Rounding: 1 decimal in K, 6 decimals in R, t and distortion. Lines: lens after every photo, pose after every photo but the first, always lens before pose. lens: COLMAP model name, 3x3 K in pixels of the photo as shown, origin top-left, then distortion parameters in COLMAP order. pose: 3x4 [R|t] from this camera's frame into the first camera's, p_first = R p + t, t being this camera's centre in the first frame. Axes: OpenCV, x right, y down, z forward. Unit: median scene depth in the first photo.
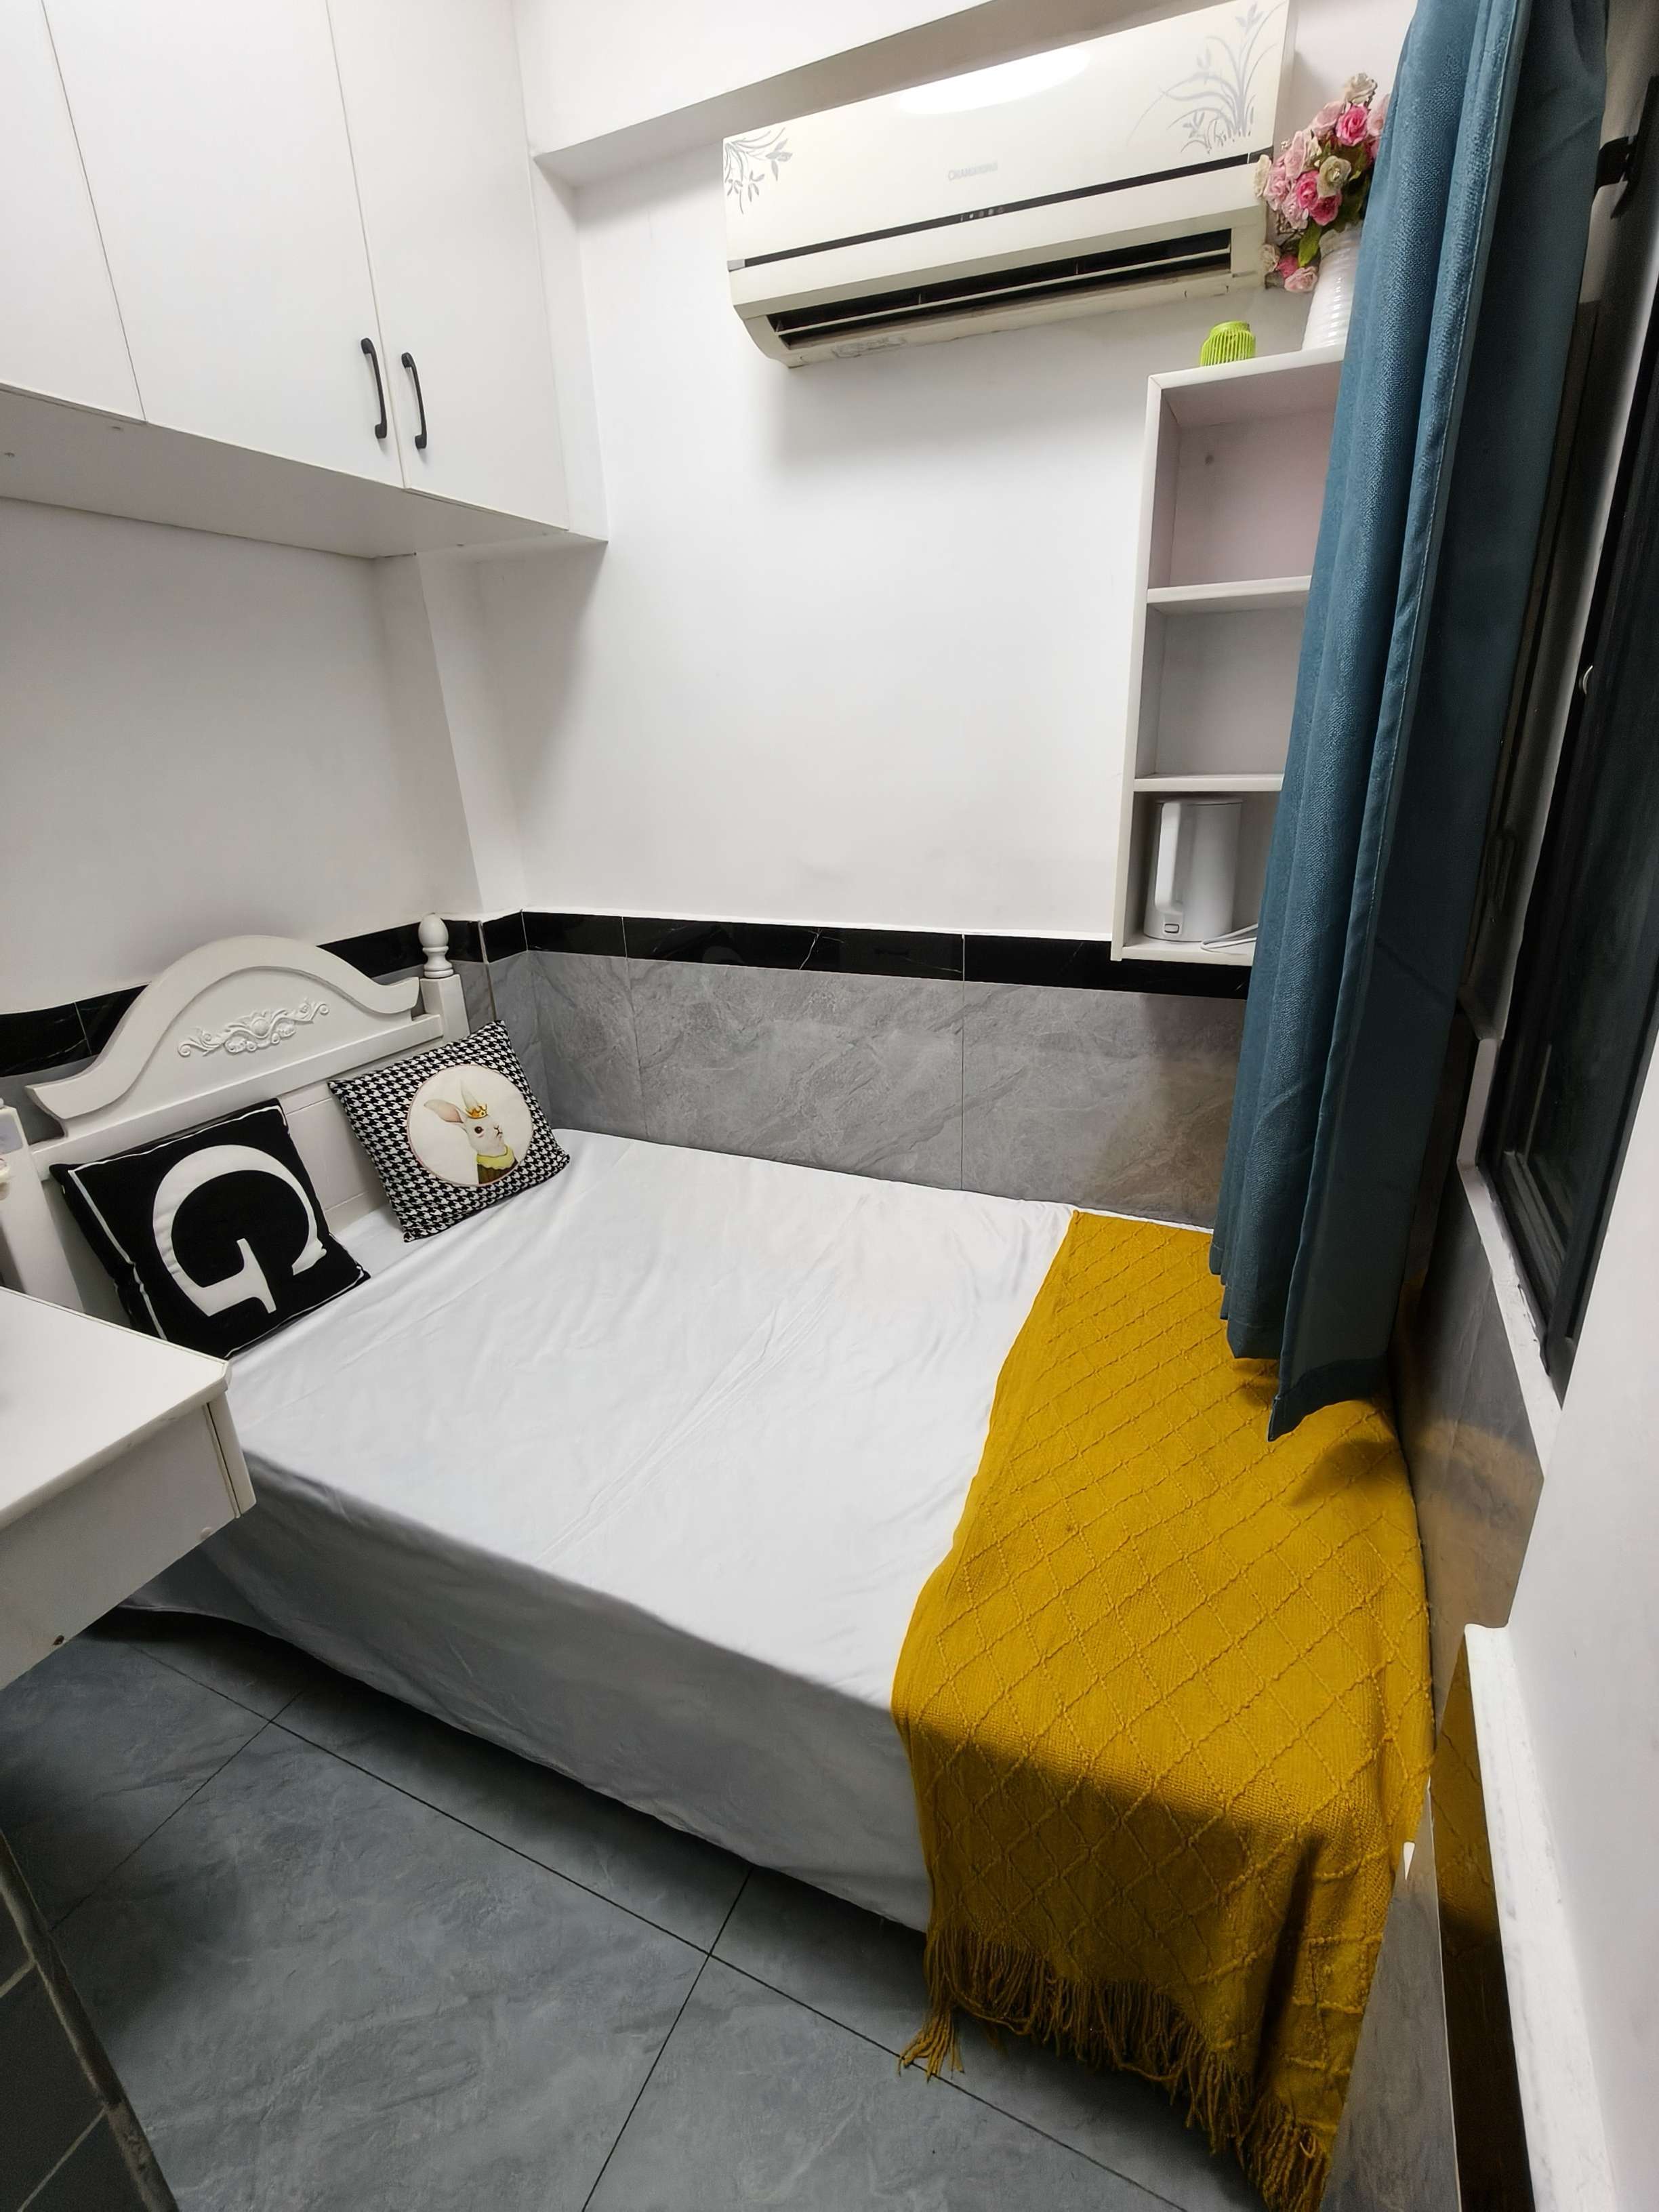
lens RADIAL K [[1003.8, 0, 845.8], [0, 1003.8, 1113.5], [0, 0, 1]] dist [0.002824, 0.001690]
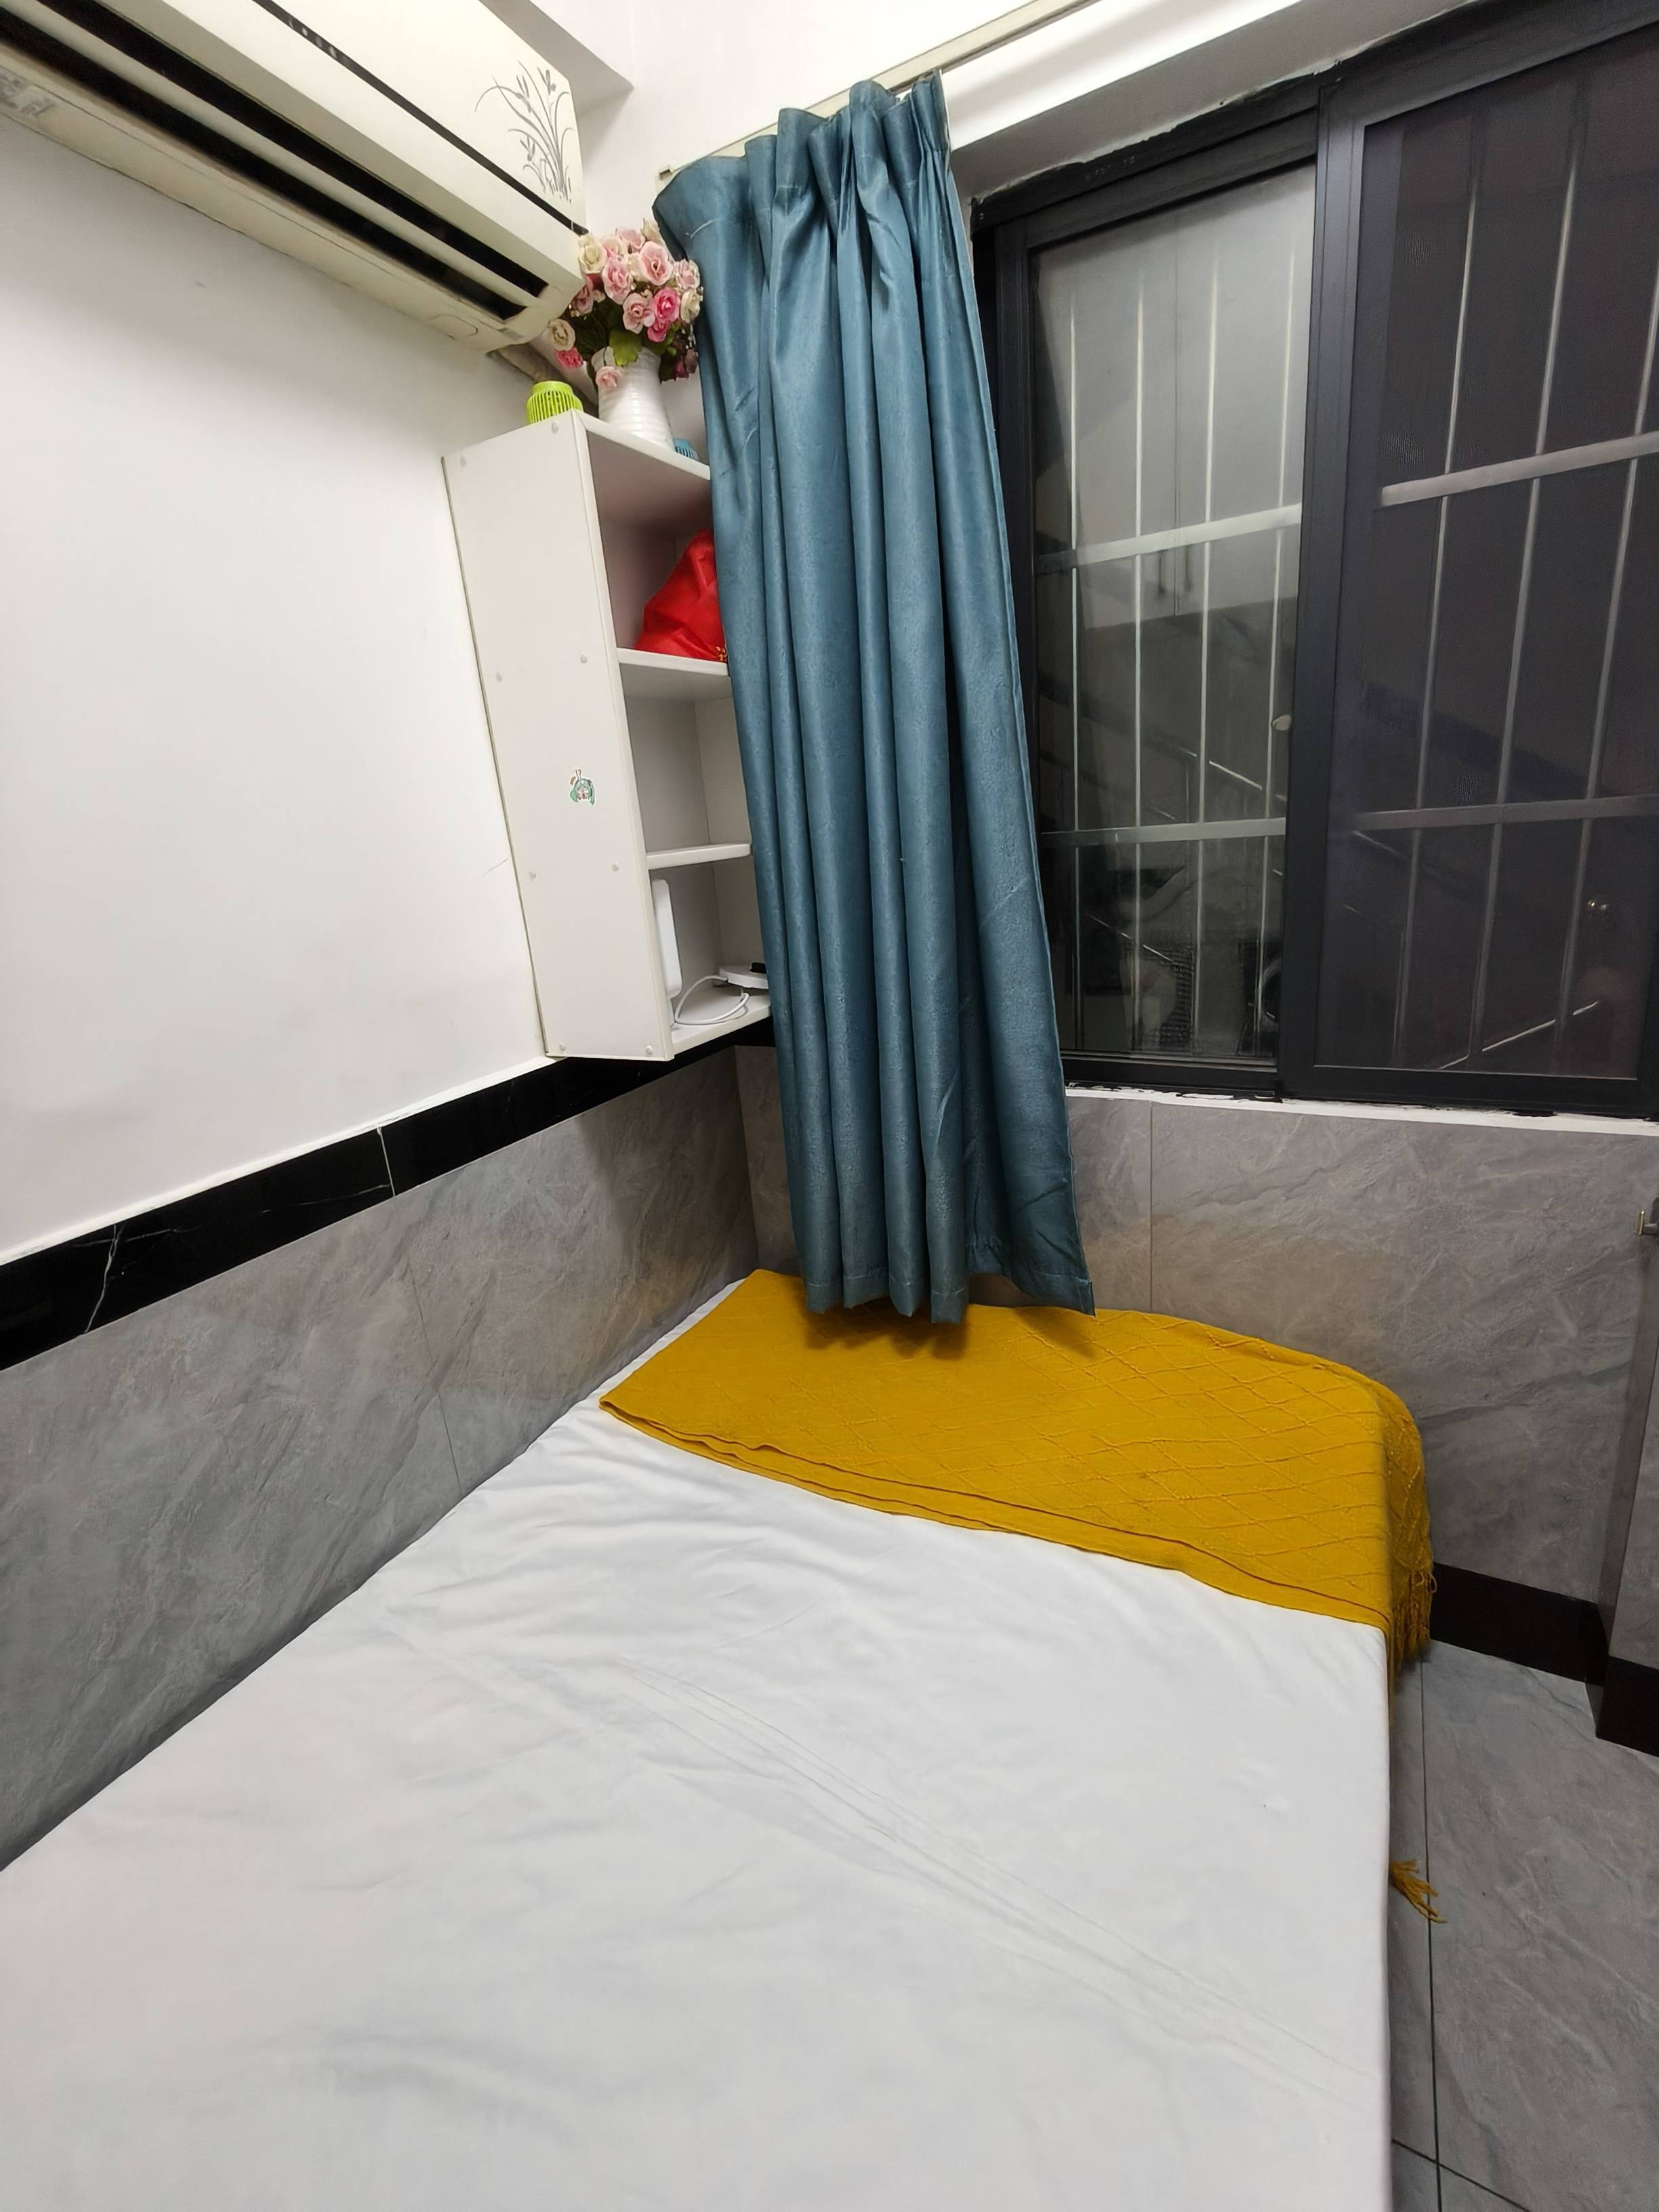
lens RADIAL K [[1003.8, 0, 835.8], [0, 1003.8, 1090.7], [0, 0, 1]] dist [0.002824, 0.001690]
pose [[0.081216, -0.258326, 0.962638, -0.449703], [0.420771, 0.884428, 0.201838, -0.197423], [-0.903524, 0.388657, 0.180526, 0.585031]]
